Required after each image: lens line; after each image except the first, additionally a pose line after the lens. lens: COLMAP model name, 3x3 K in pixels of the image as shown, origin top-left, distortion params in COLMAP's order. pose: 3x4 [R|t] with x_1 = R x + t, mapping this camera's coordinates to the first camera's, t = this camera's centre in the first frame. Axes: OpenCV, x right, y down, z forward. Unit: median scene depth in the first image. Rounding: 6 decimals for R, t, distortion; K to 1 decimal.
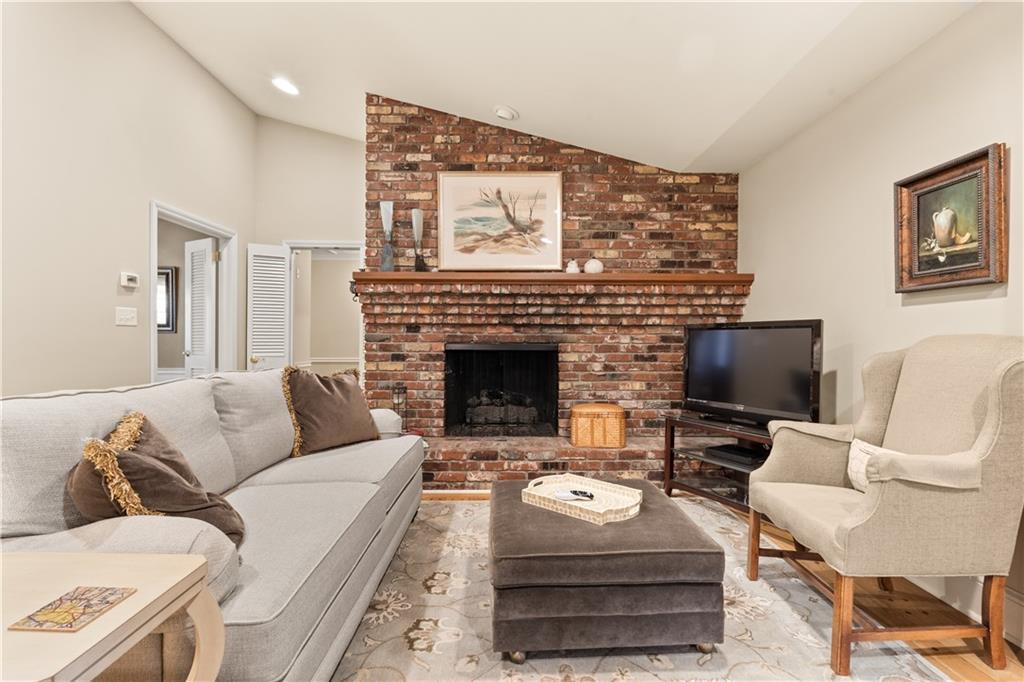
lens RADIAL K [[459.9, 0, 512.2], [0, 459.9, 339.7], [0, 0, 1]] dist [-0.001243, -0.001177]
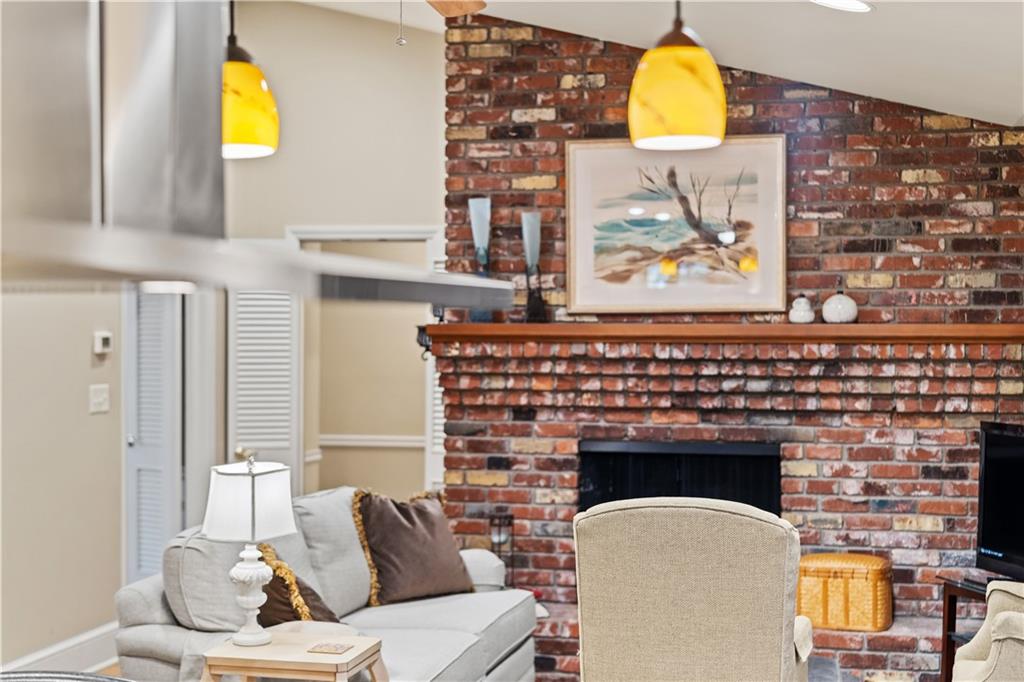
lens RADIAL K [[1573.3, 0, 512.1], [0, 1573.3, 340.9], [0, 0, 1]] dist [-0.017464, 0.000000]
pose [[0.972958, 0.000941, -0.230979, 0.224402], [0.000304, 0.999986, 0.005355, -0.125978], [0.230981, -0.005280, 0.972944, -0.918848]]
